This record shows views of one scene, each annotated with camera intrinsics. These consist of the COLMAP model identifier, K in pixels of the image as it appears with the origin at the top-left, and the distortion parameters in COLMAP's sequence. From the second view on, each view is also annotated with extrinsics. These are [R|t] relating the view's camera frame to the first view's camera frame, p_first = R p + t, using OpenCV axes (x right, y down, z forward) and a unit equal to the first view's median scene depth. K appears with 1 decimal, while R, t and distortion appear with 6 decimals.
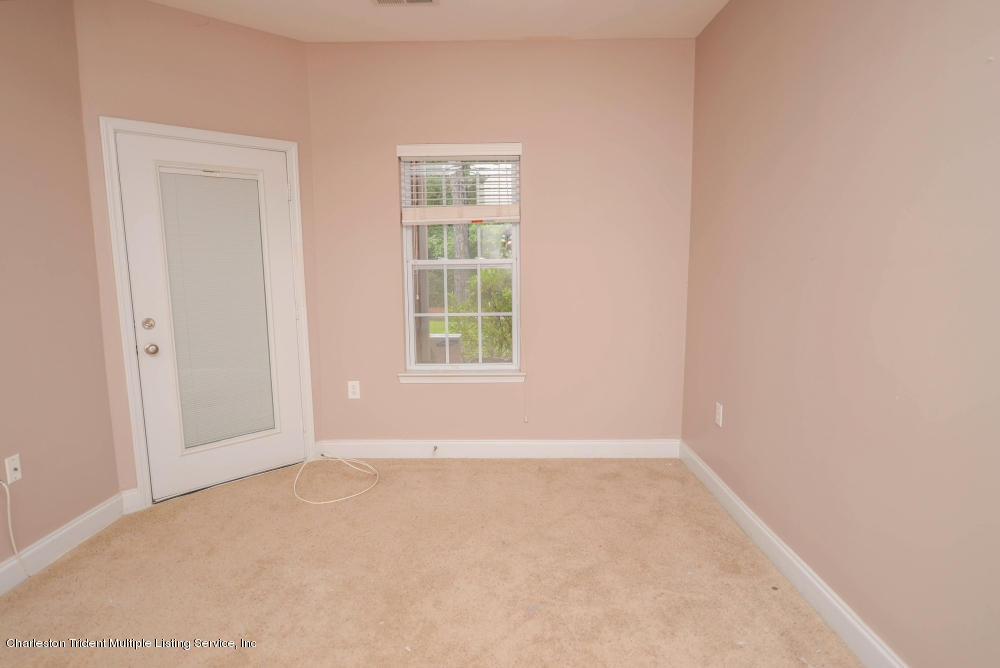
lens RADIAL K [[557.4, 0, 500.9], [0, 557.4, 333.7], [0, 0, 1]] dist [-0.003618, 0.003303]
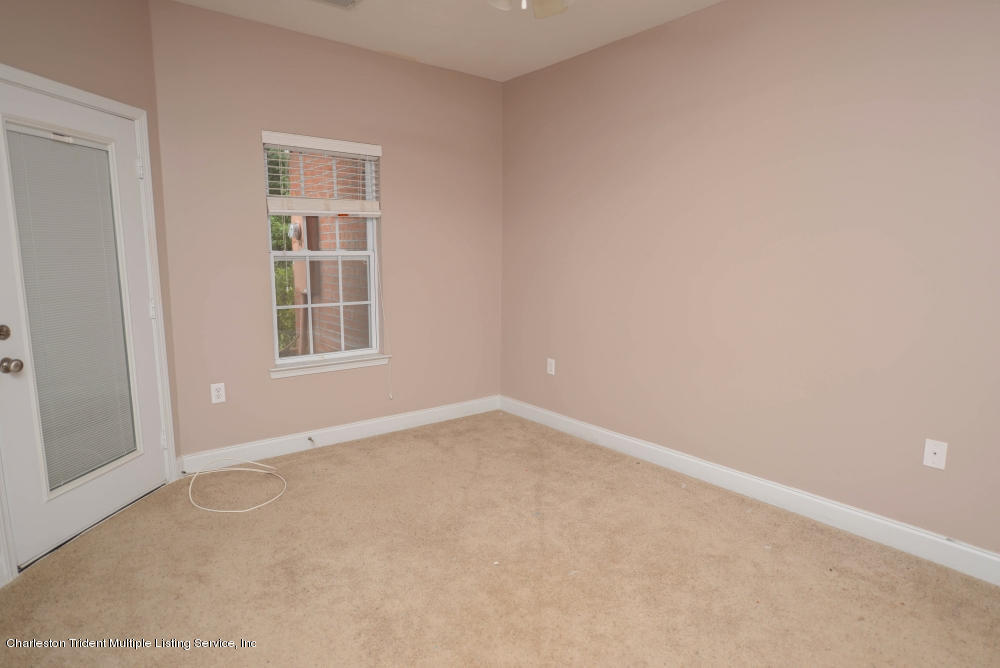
lens RADIAL K [[557.4, 0, 493.9], [0, 557.4, 330.5], [0, 0, 1]] dist [-0.003618, 0.003303]
pose [[0.778506, -0.074179, 0.623238, -0.496401], [0.069848, 0.997063, 0.031423, 0.002092], [-0.623739, 0.019069, 0.781400, 0.007878]]
